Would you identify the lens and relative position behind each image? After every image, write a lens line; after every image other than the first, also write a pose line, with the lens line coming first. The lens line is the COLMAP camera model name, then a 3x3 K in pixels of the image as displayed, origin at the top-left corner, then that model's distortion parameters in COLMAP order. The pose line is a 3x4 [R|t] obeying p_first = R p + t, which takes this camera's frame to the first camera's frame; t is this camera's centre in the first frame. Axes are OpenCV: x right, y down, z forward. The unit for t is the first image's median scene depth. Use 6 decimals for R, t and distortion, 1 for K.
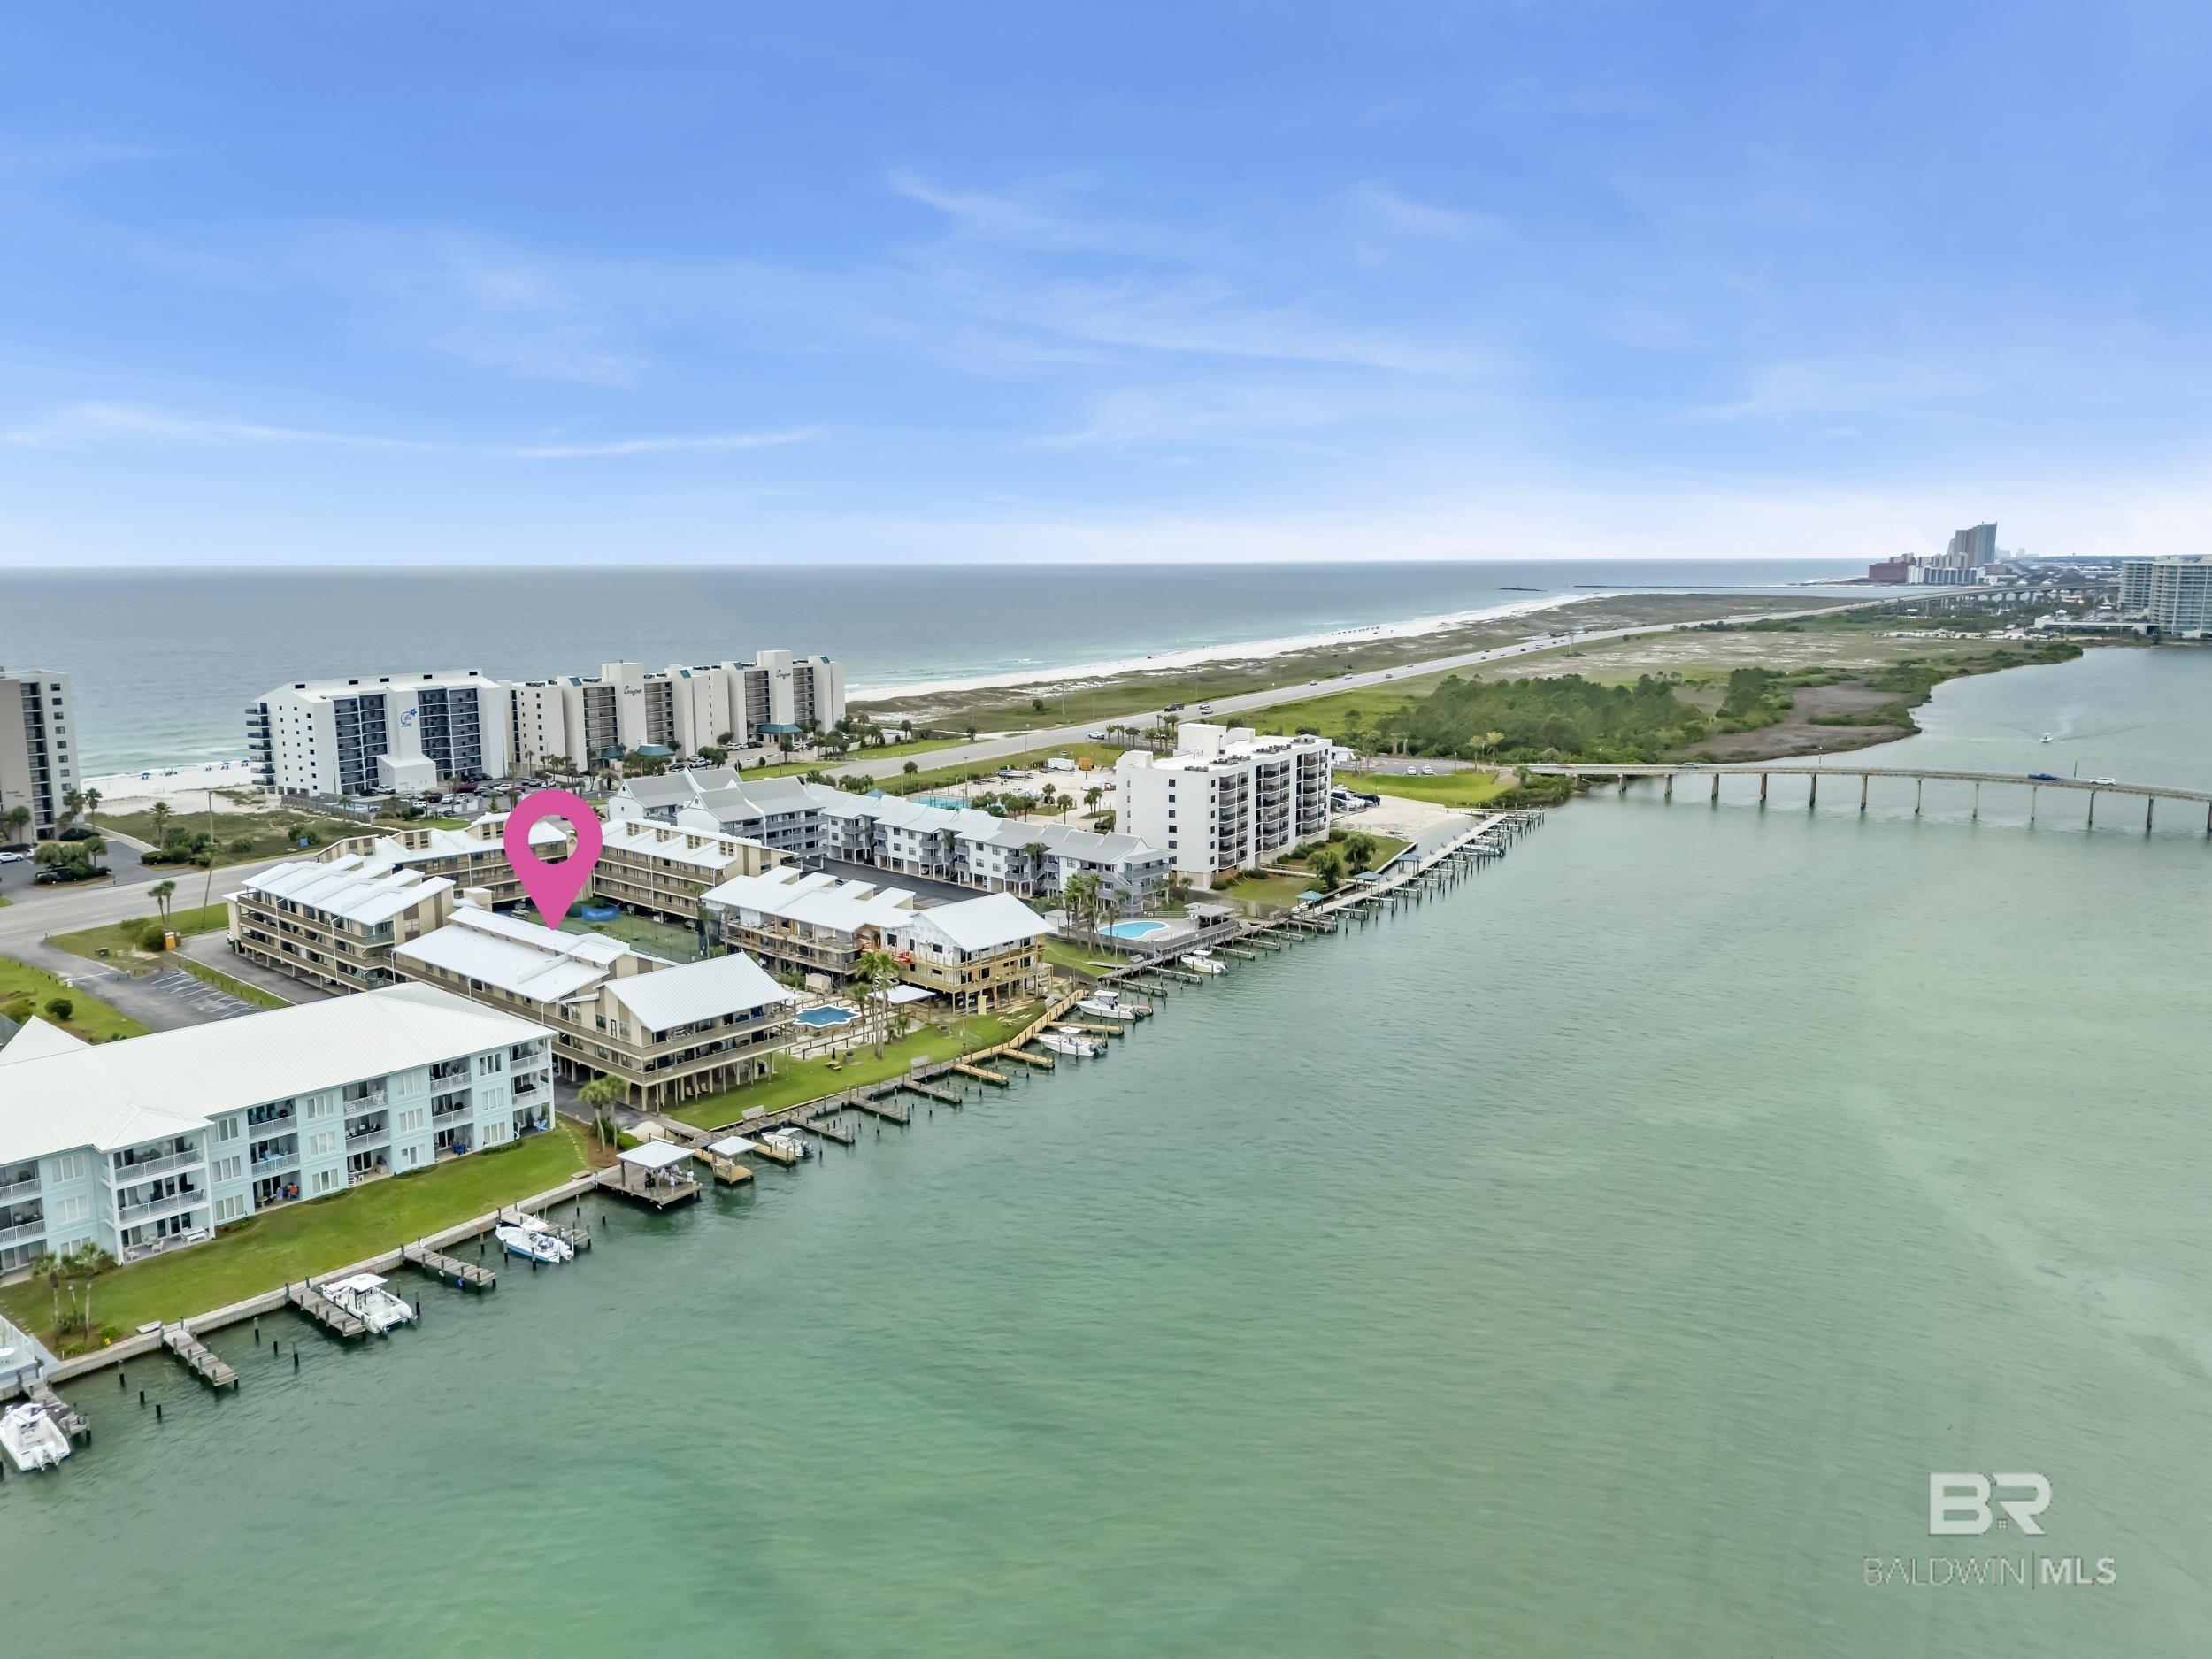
lens RADIAL K [[1626.1, 0, 1103.0], [0, 1626.1, 842.6], [0, 0, 1]] dist [0.078944, -0.074077]
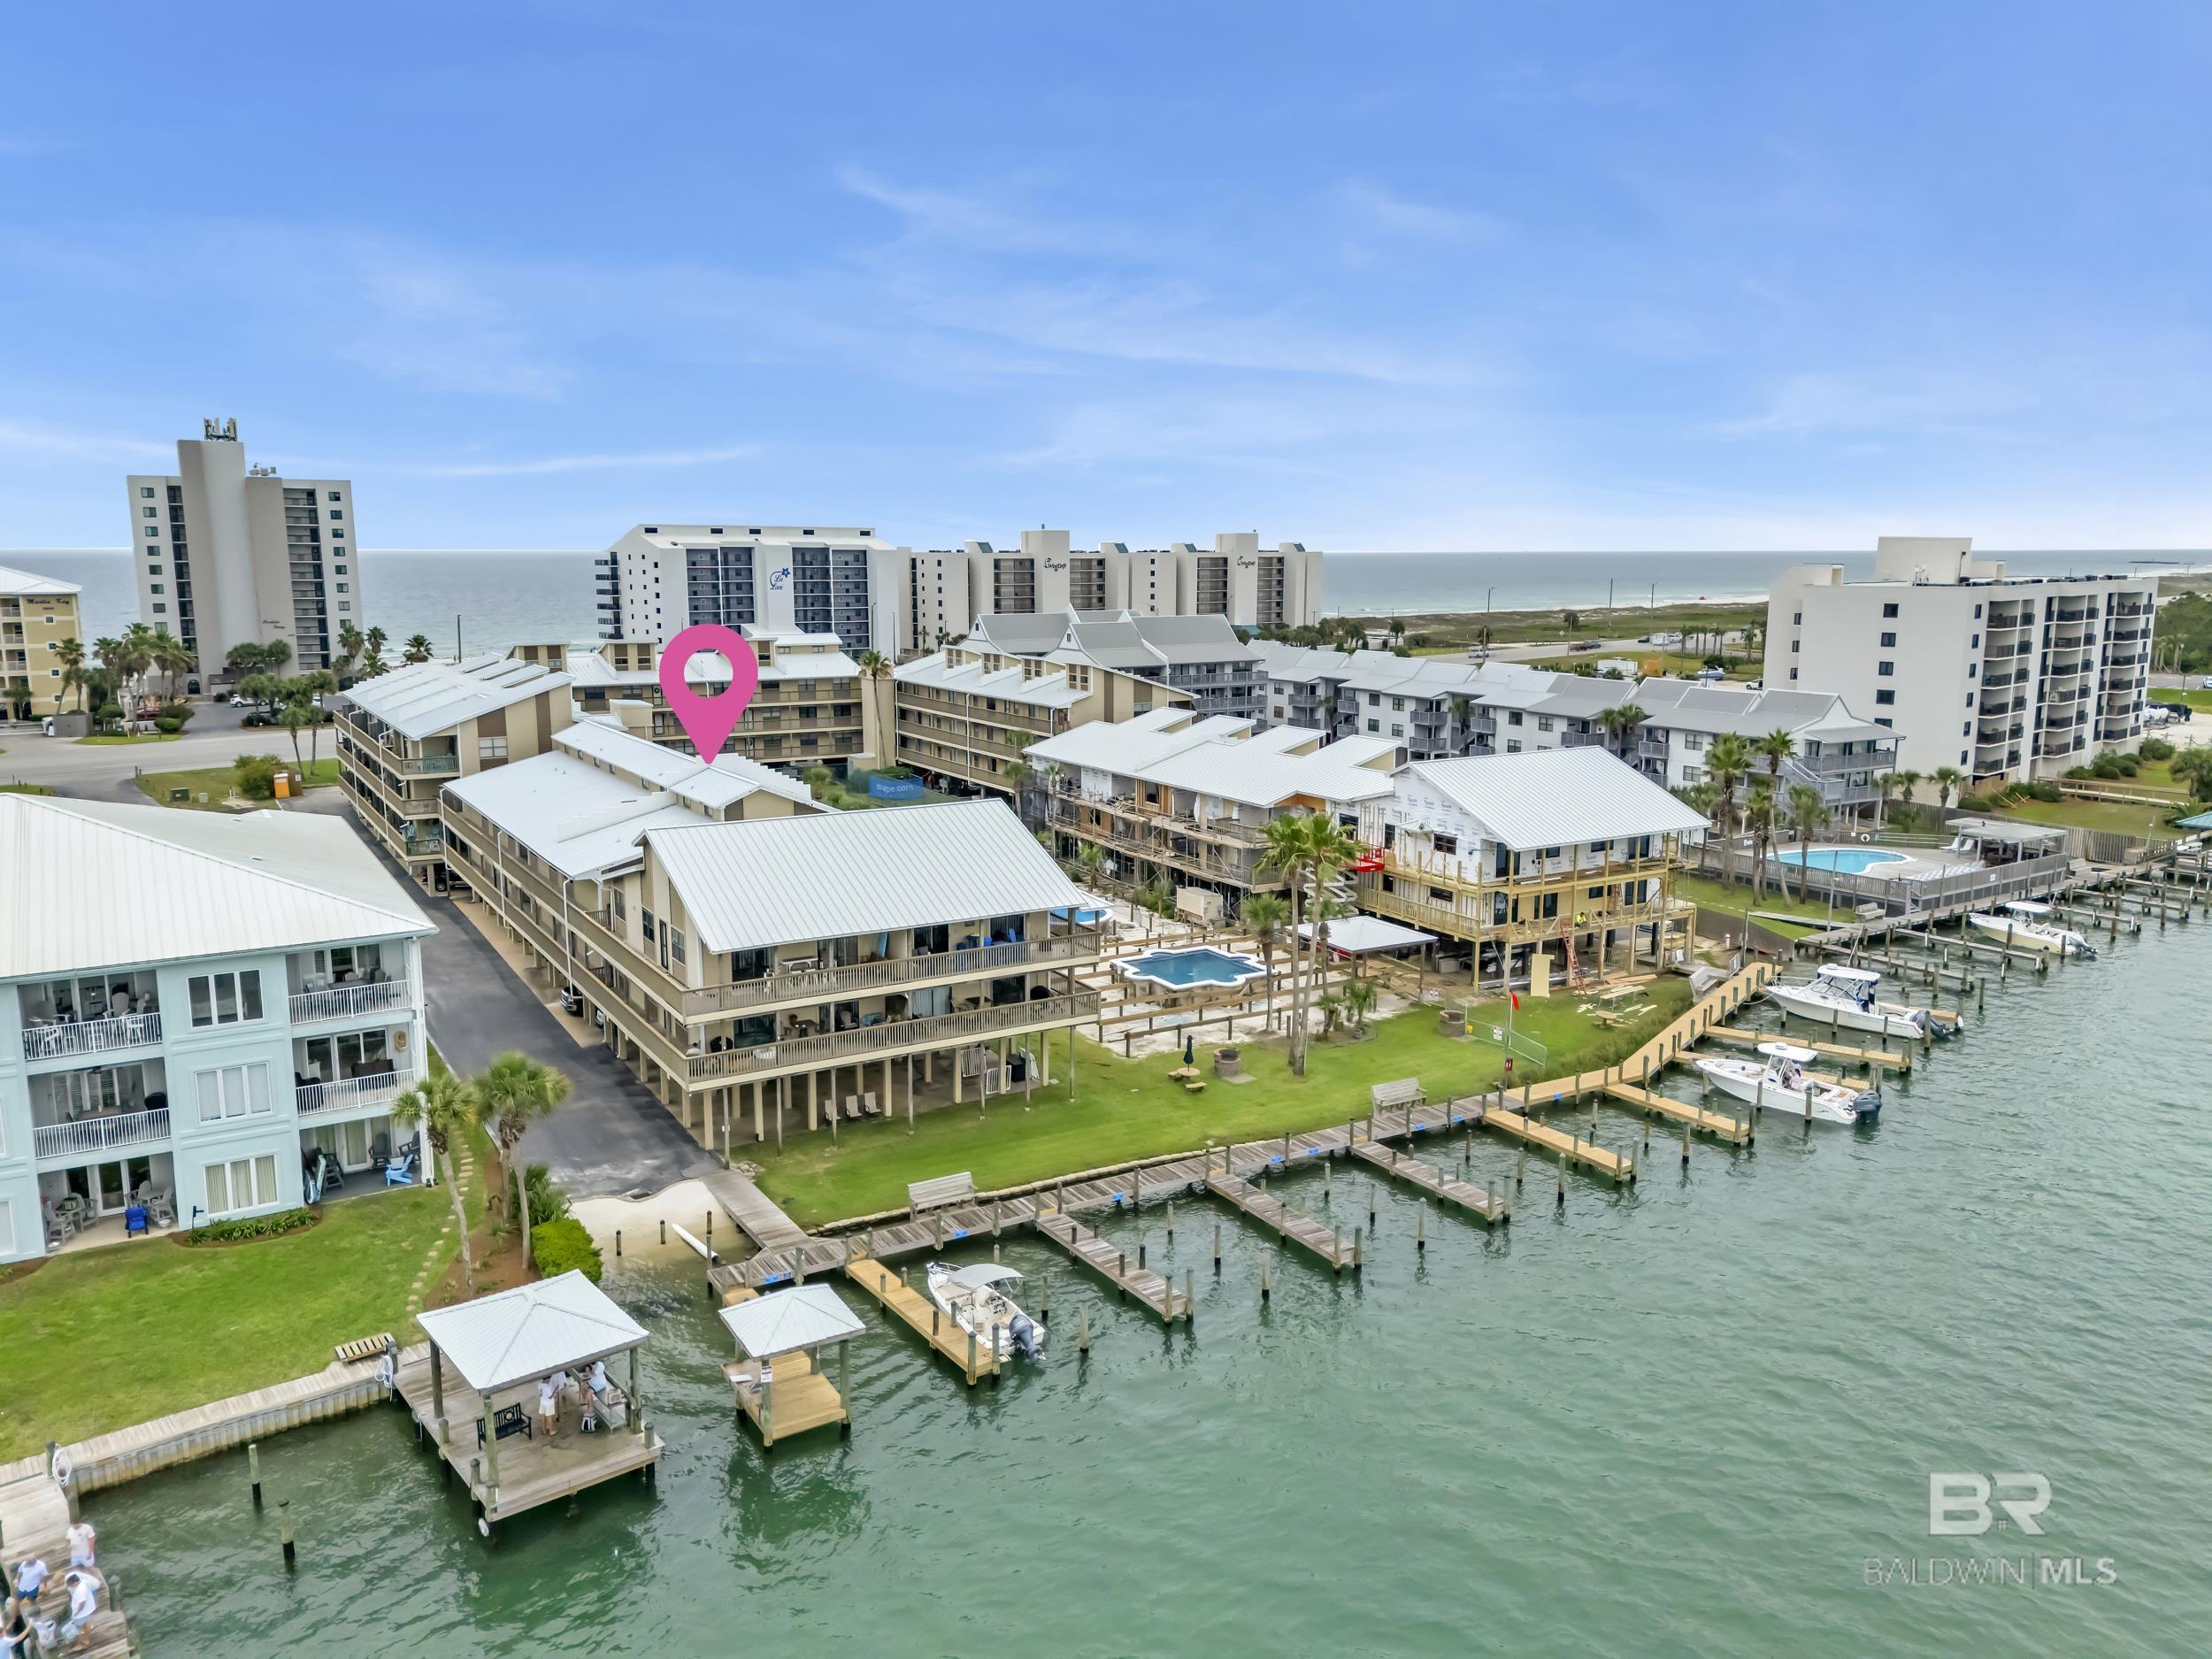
lens RADIAL K [[1626.1, 0, 1105.3], [0, 1626.1, 824.7], [0, 0, 1]] dist [0.078944, -0.074077]
pose [[0.956016, 0.053406, -0.288411, -0.059847], [-0.055208, 0.998473, 0.001889, 0.062937], [0.288071, 0.014117, 0.957505, 0.520011]]
